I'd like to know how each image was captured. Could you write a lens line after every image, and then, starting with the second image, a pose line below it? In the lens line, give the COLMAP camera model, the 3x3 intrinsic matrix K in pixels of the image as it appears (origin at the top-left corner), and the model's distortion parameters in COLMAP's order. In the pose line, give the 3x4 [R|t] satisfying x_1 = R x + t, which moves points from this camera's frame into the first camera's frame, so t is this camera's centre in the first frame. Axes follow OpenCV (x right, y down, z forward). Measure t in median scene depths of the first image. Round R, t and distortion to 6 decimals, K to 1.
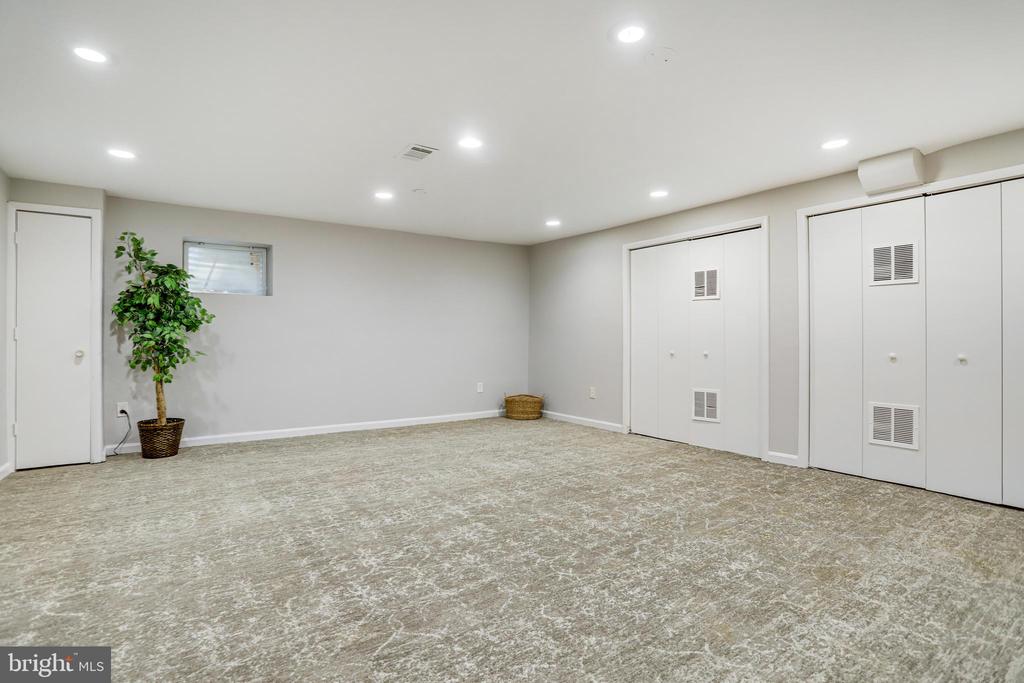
lens RADIAL K [[495.3, 0, 509.2], [0, 495.3, 337.0], [0, 0, 1]] dist [-0.065573, 0.025767]
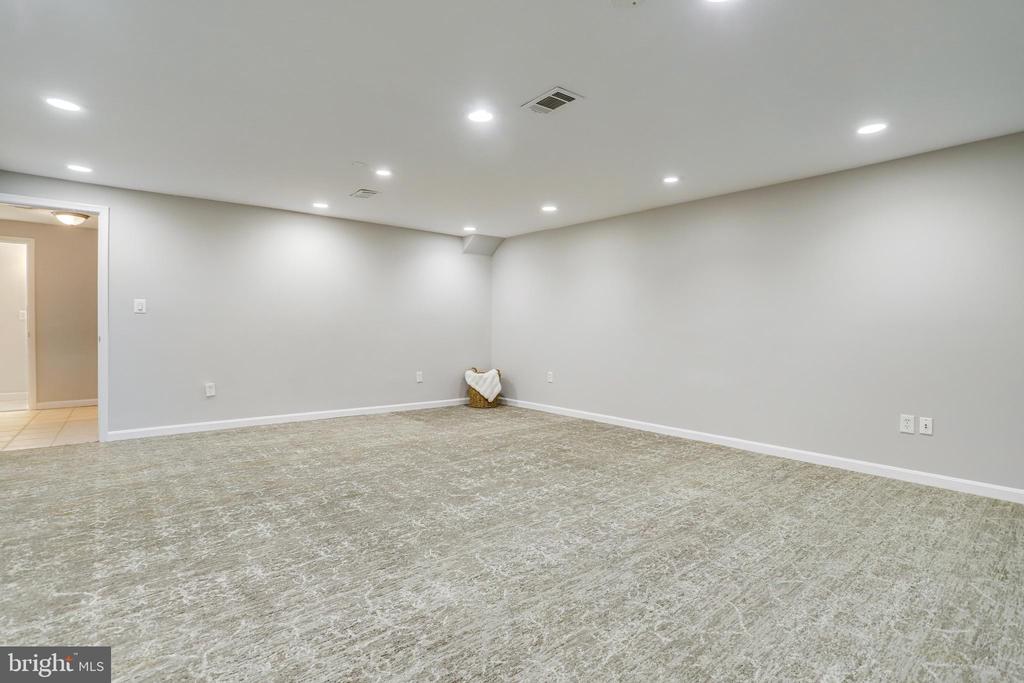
lens RADIAL K [[495.3, 0, 509.2], [0, 495.3, 337.0], [0, 0, 1]] dist [-0.065573, 0.025767]
pose [[-0.996522, -0.008482, -0.082900, -0.060455], [-0.009662, 0.999857, 0.013850, 0.004956], [0.082770, 0.014603, -0.996462, 1.942166]]
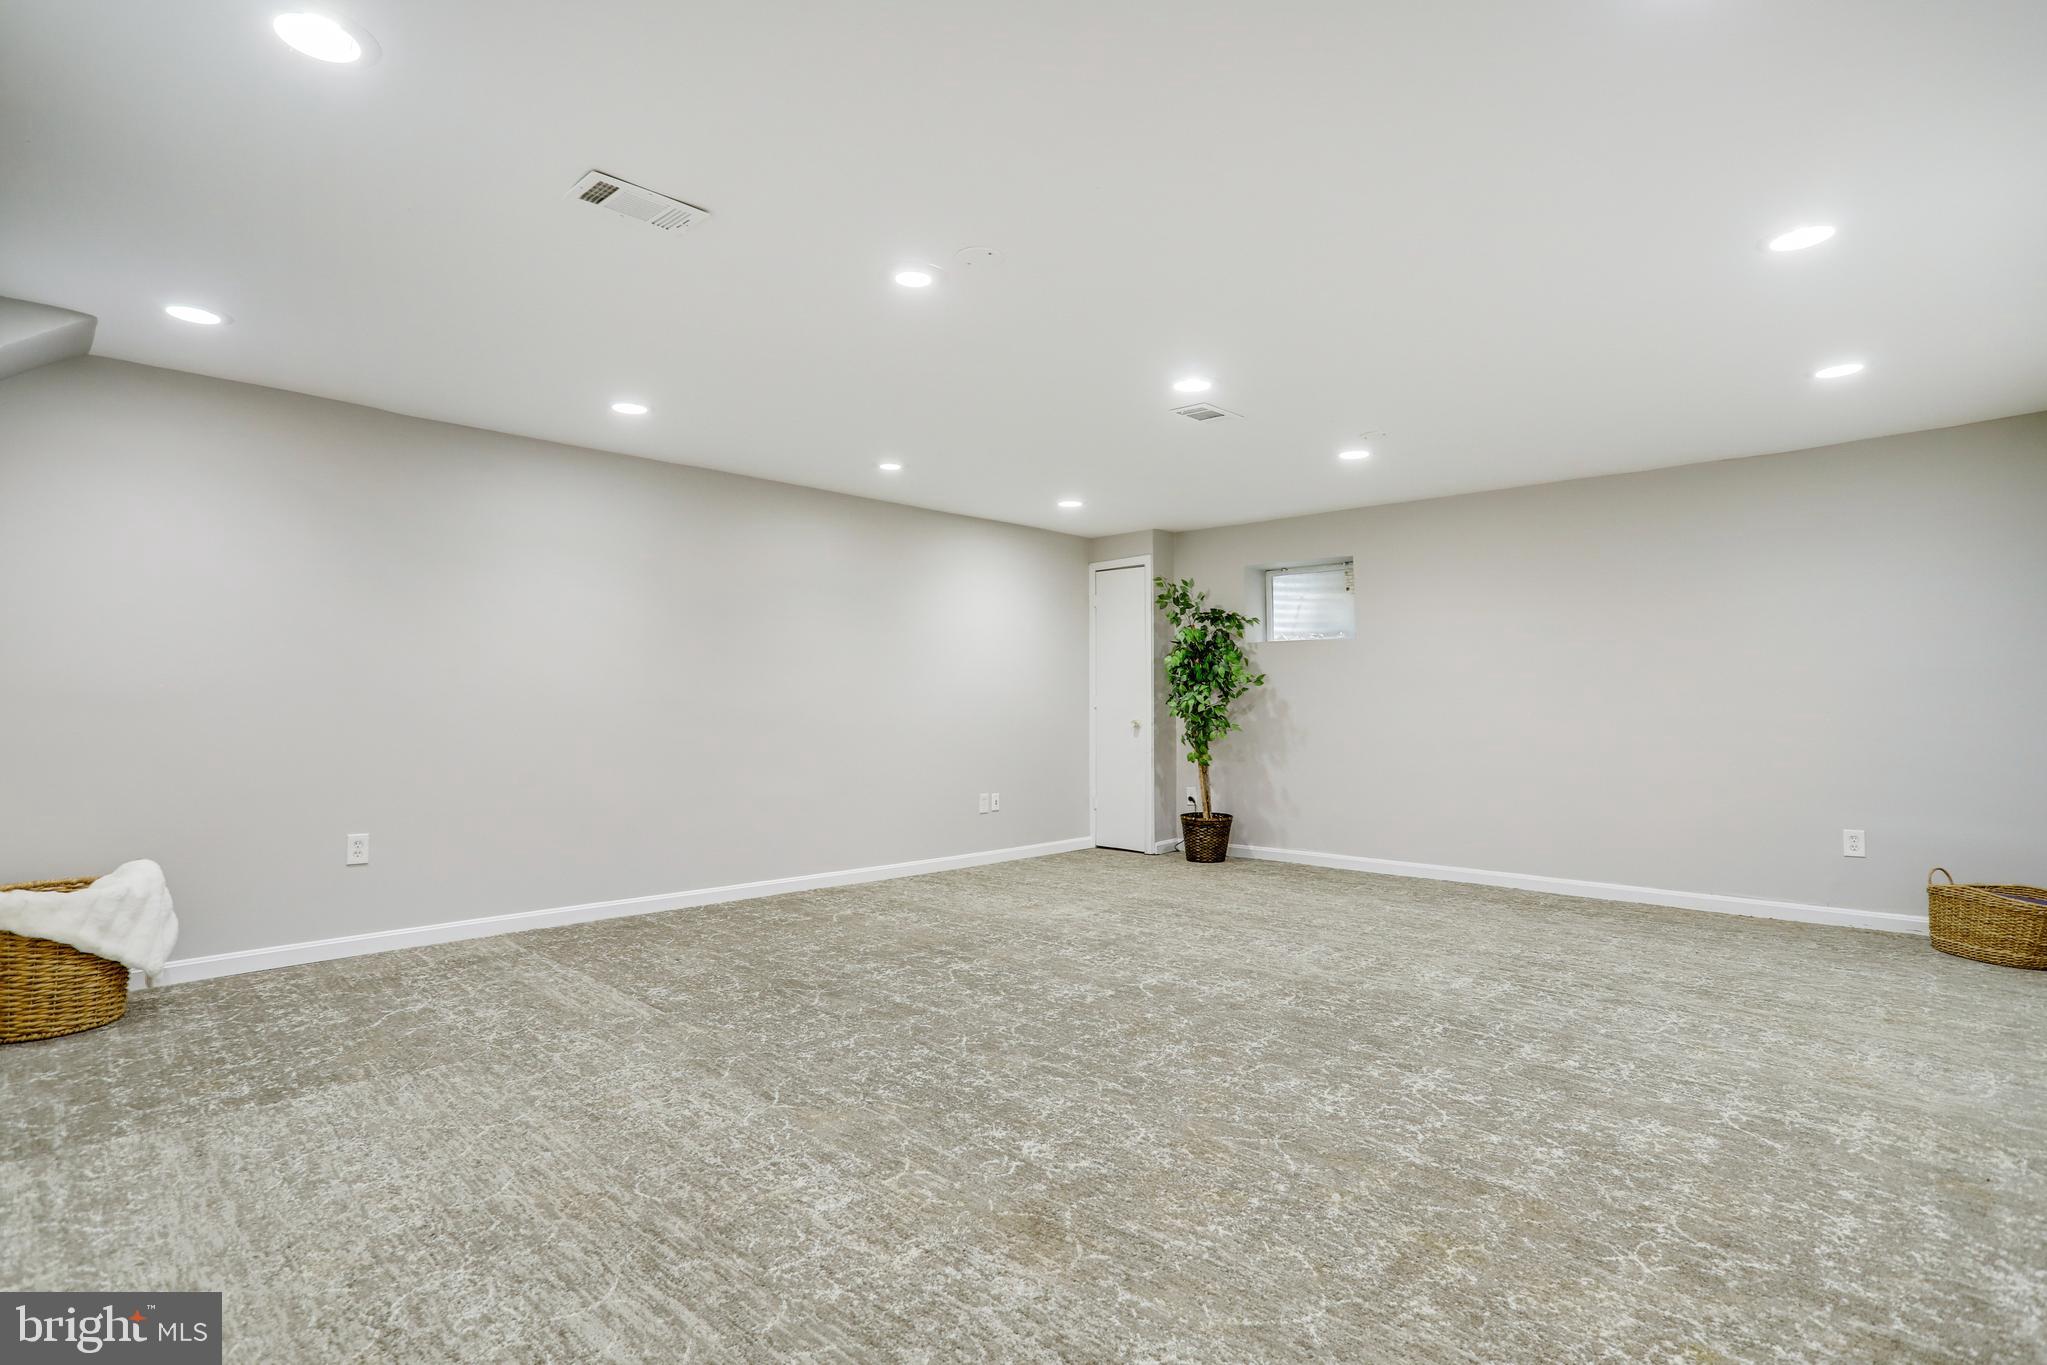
lens RADIAL K [[1009.8, 0, 1032.6], [0, 1009.8, 681.7], [0, 0, 1]] dist [-0.071518, 0.027716]
pose [[0.207854, -0.022849, -0.977893, 1.098907], [0.000482, 0.999729, -0.023256, 0.000313], [0.978160, 0.004363, 0.207809, 0.558562]]
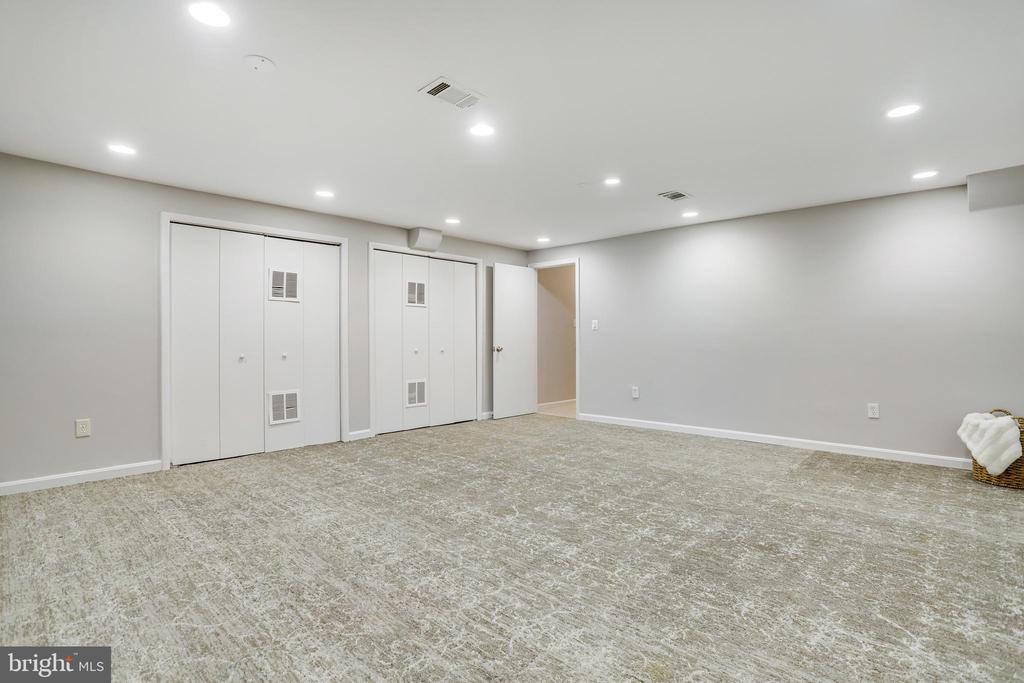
lens RADIAL K [[495.3, 0, 509.2], [0, 495.3, 337.0], [0, 0, 1]] dist [-0.065573, 0.025767]
pose [[-0.199983, 0.004172, 0.979790, -1.013591], [-0.001630, 0.999988, -0.004590, 0.001125], [-0.979798, -0.002515, -0.199974, 1.151190]]
